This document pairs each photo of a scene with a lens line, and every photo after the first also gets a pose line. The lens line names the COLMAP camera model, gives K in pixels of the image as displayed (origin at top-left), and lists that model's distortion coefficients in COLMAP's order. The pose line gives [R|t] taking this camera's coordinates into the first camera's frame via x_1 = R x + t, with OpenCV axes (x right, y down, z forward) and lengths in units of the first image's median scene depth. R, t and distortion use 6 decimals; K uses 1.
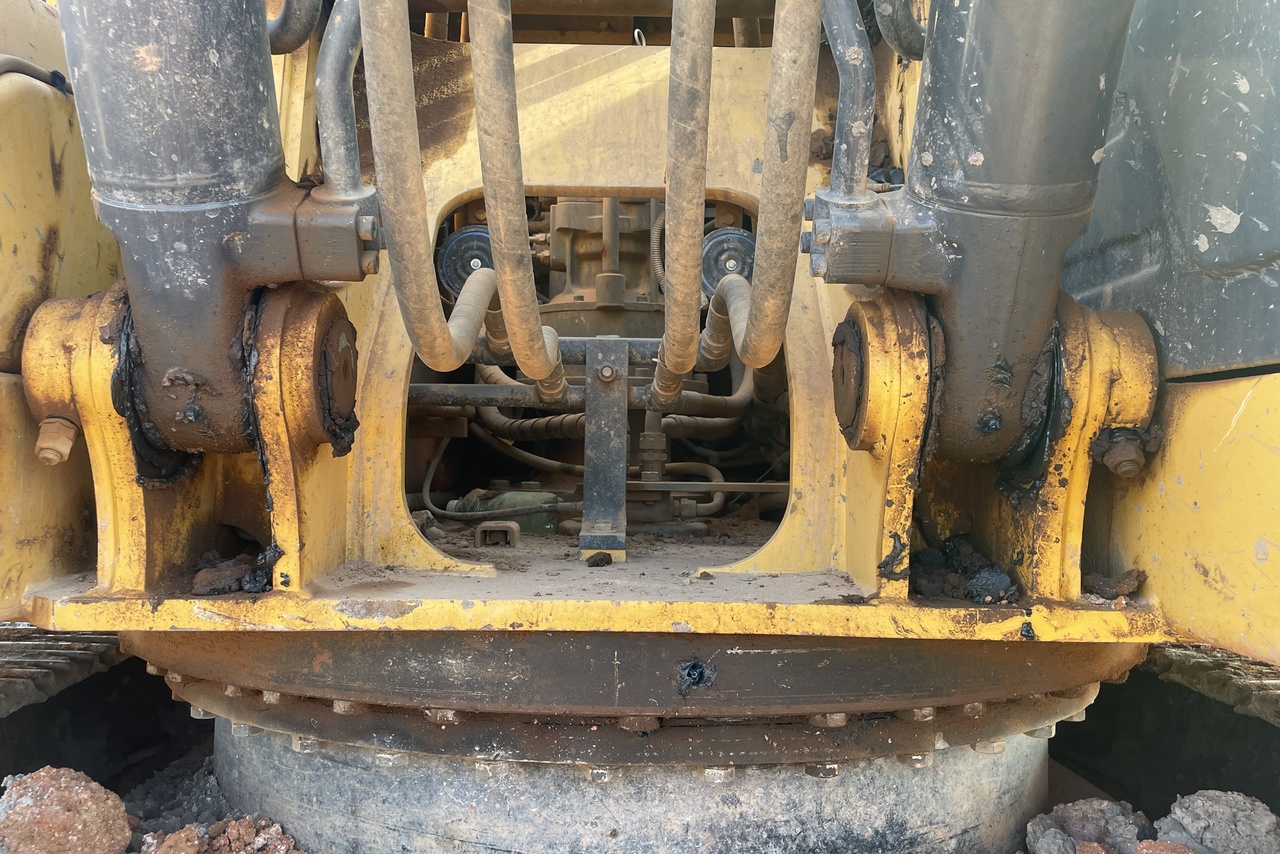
lens RADIAL K [[1101.8, 0, 650.1], [0, 1101.8, 428.6], [0, 0, 1]] dist [0.036186, -0.025535]
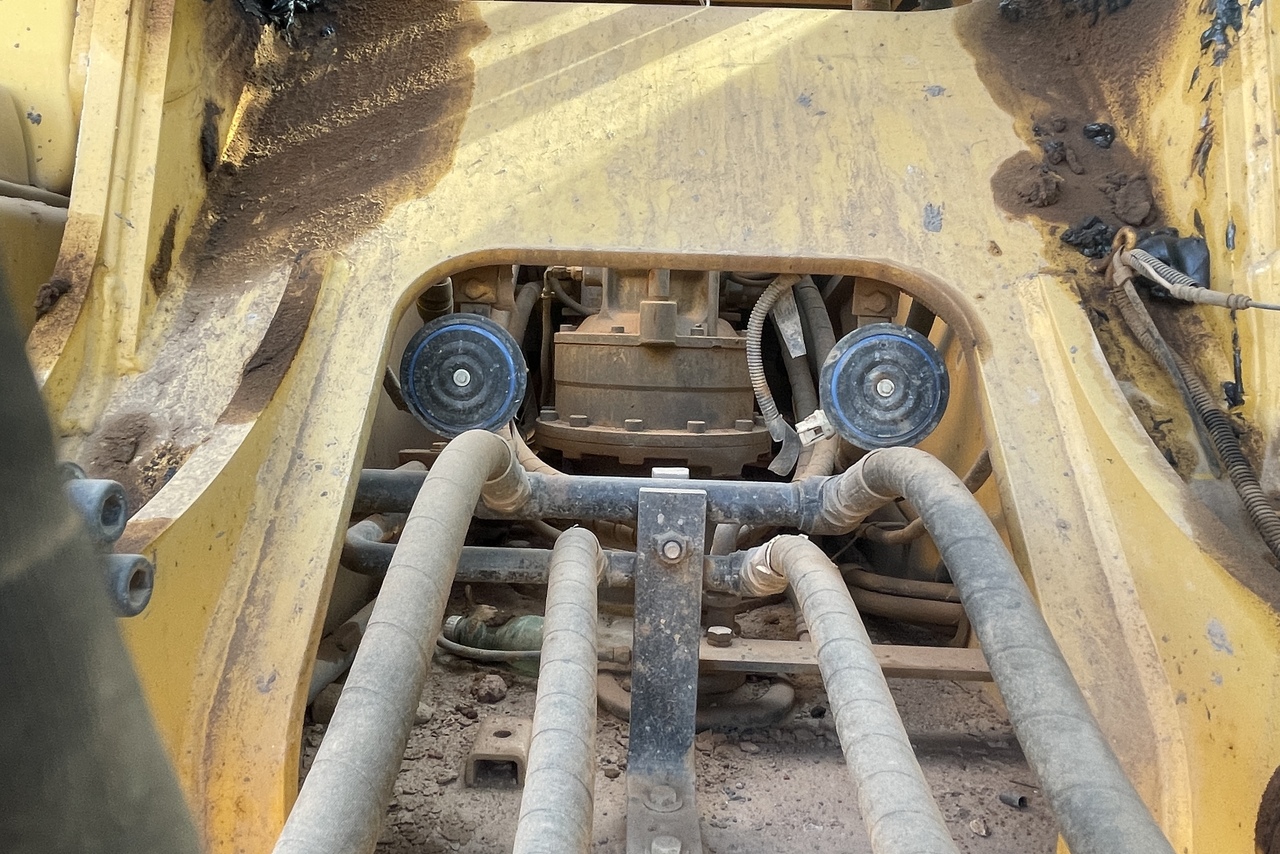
lens RADIAL K [[941.6, 0, 629.9], [0, 941.6, 427.0], [0, 0, 1]] dist [-0.014253, 0.009829]
pose [[0.999101, 0.023552, -0.035236, -0.044856], [-0.020104, 0.995254, 0.095211, -0.166616], [0.037311, -0.094417, 0.994833, 0.466096]]
